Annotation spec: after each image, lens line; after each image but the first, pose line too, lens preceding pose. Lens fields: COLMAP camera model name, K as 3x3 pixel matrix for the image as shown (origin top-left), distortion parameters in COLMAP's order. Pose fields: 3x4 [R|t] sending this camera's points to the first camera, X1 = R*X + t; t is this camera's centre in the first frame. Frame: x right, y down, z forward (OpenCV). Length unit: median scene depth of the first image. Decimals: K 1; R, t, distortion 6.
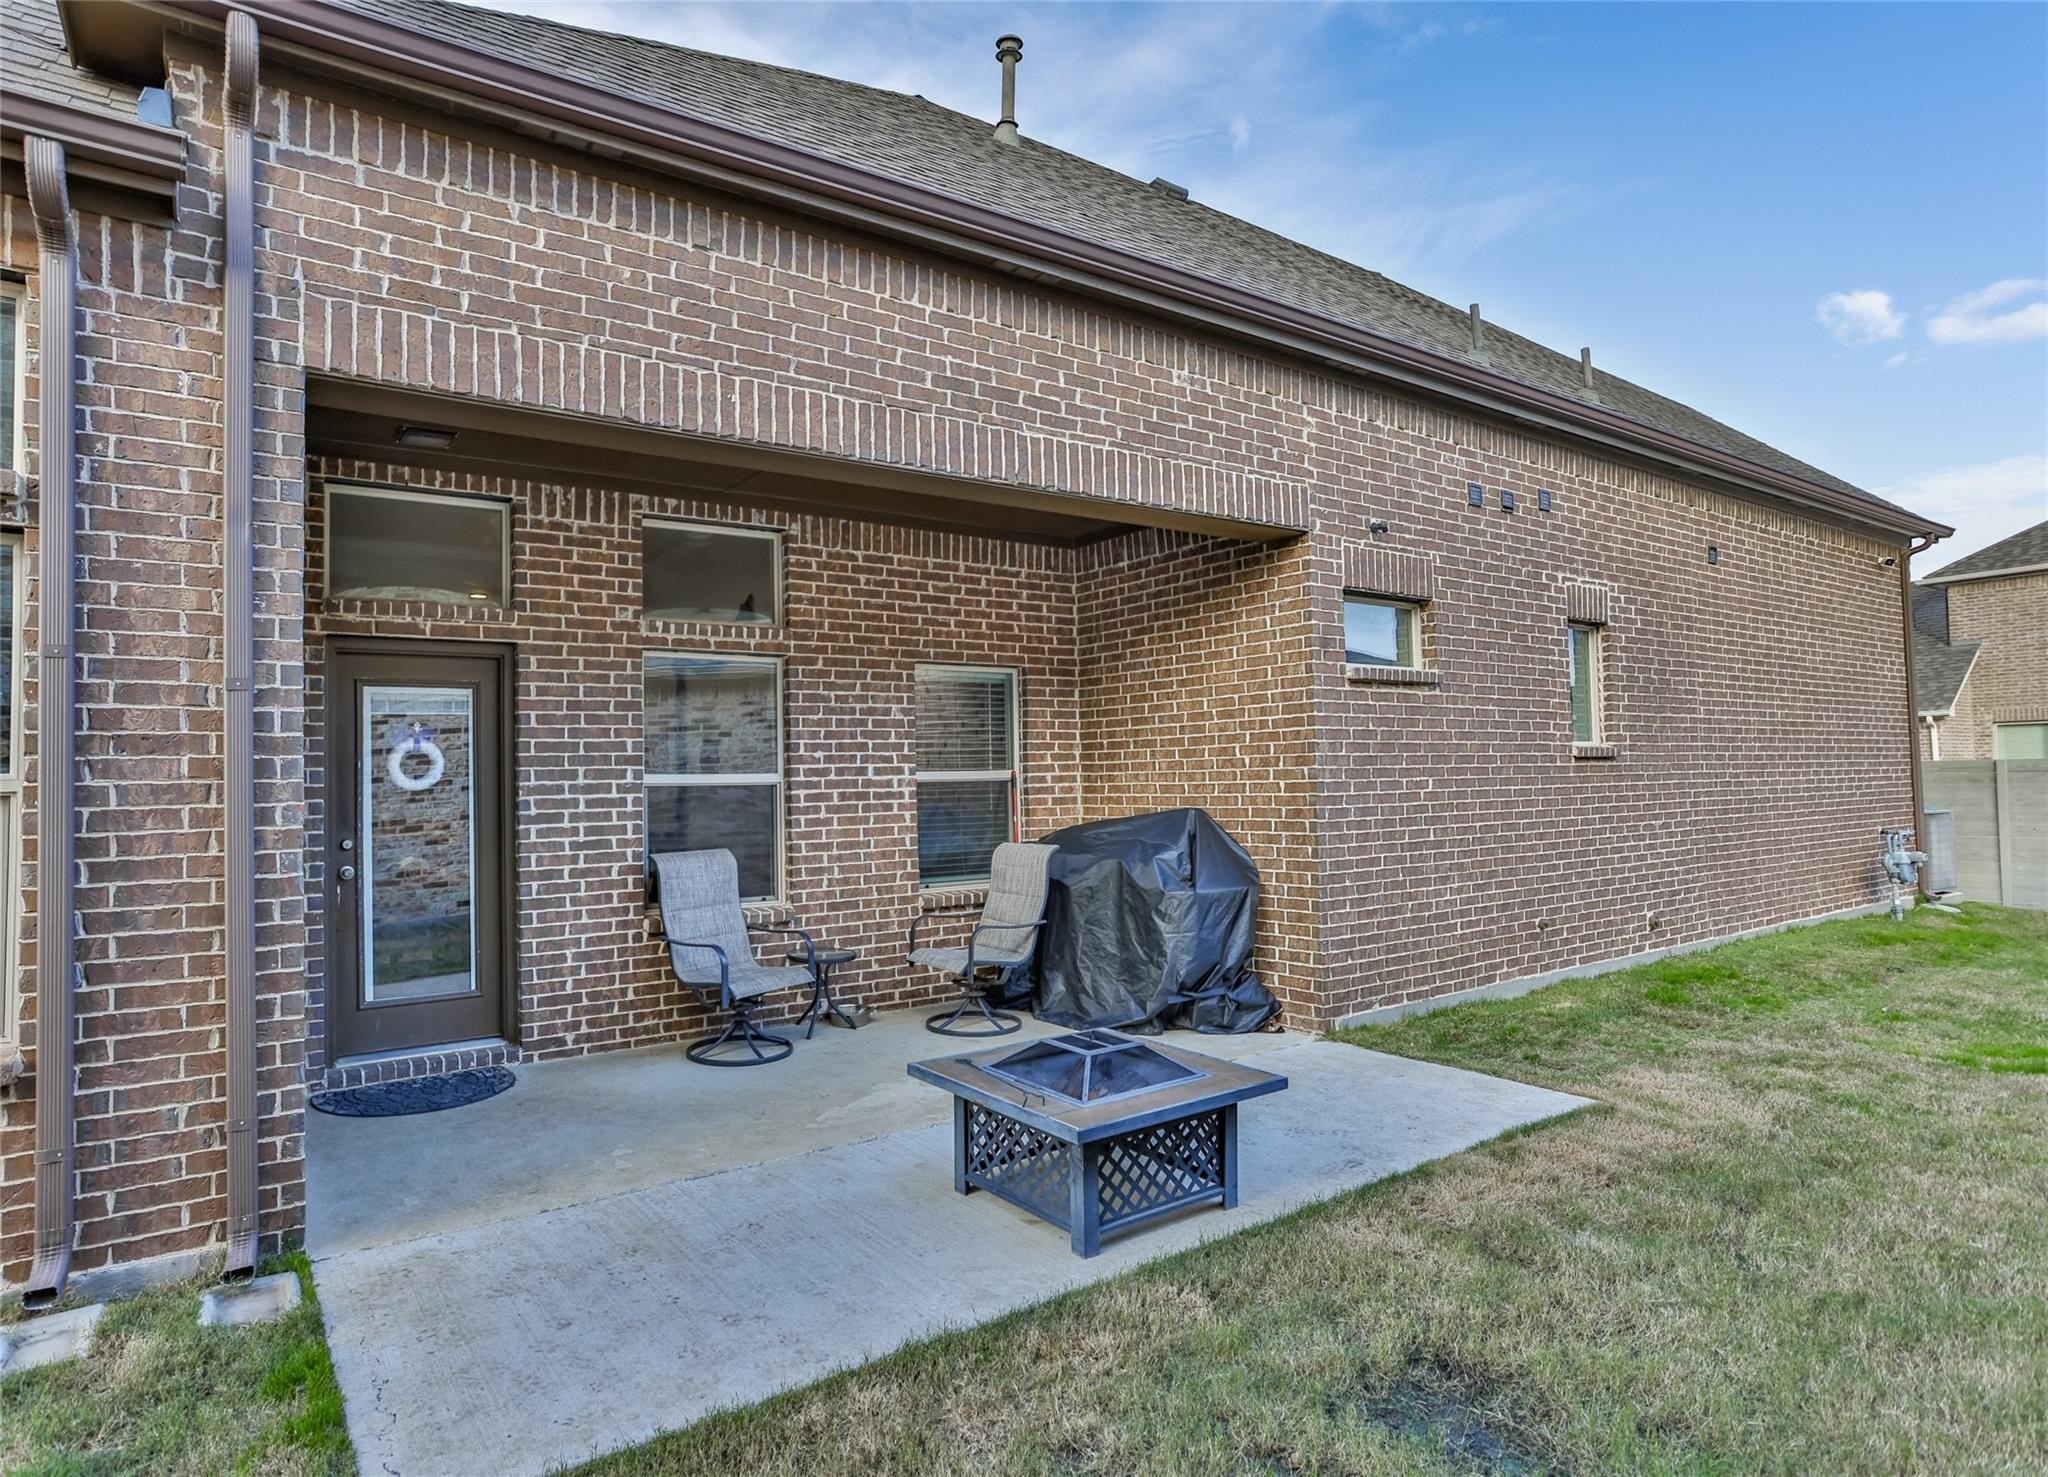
lens RADIAL K [[1103.3, 0, 1024.0], [0, 1103.3, 738.5], [0, 0, 1]] dist [-0.062836, 0.035950]
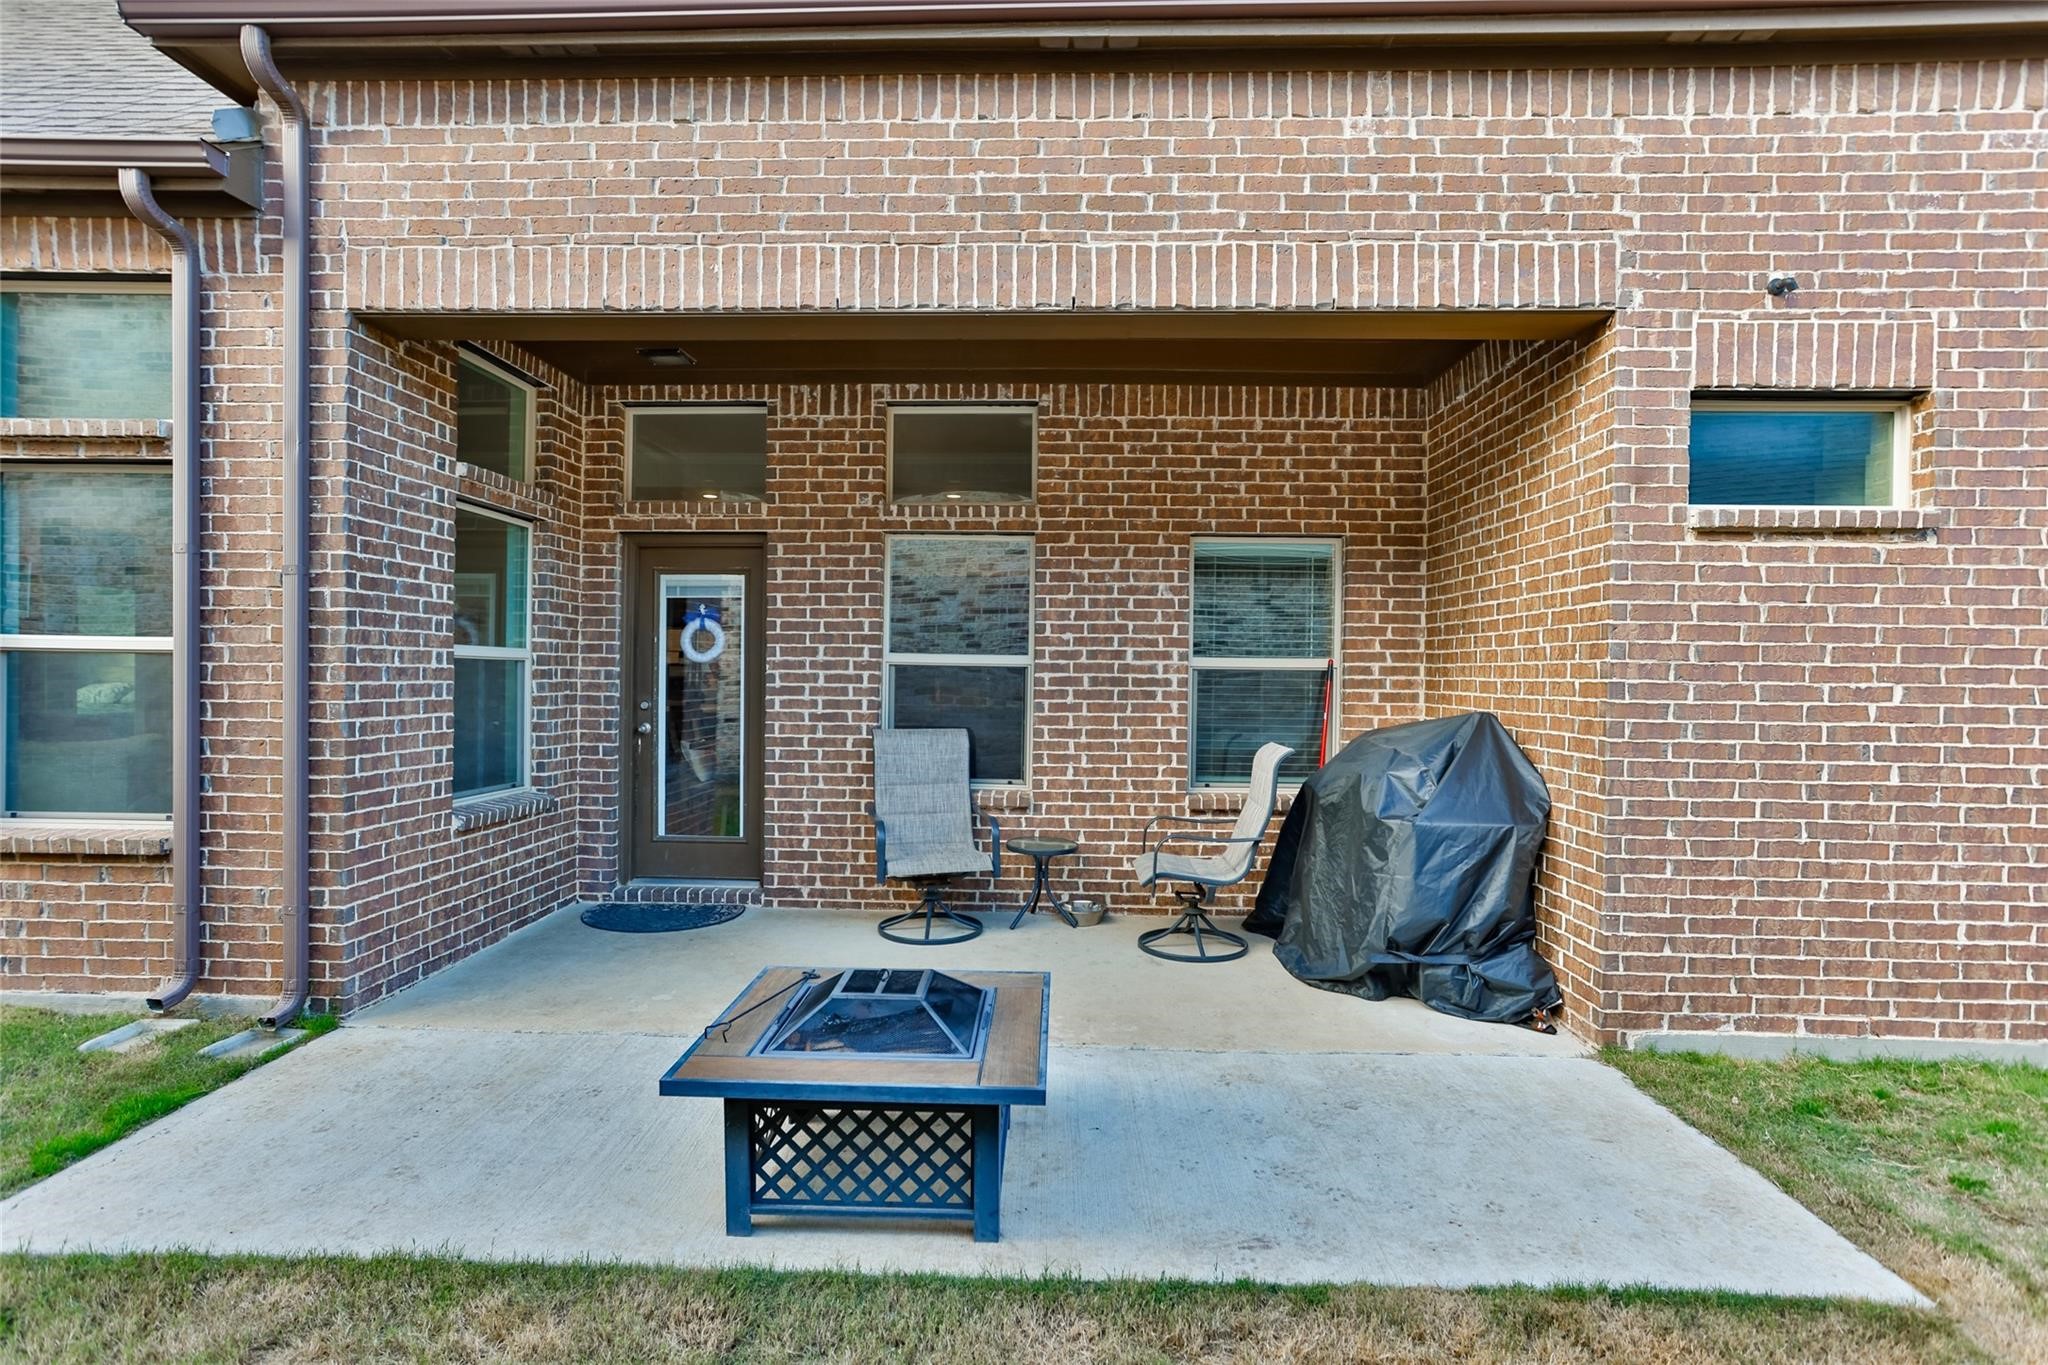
lens RADIAL K [[1056.5, 0, 1024.0], [0, 1056.5, 682.5], [0, 0, 1]] dist [-0.055358, 0.039910]
pose [[0.802827, 0.034614, -0.595206, 0.374068], [-0.004776, 0.998655, 0.051634, 0.008322], [0.596192, -0.038610, 0.801913, 0.277812]]
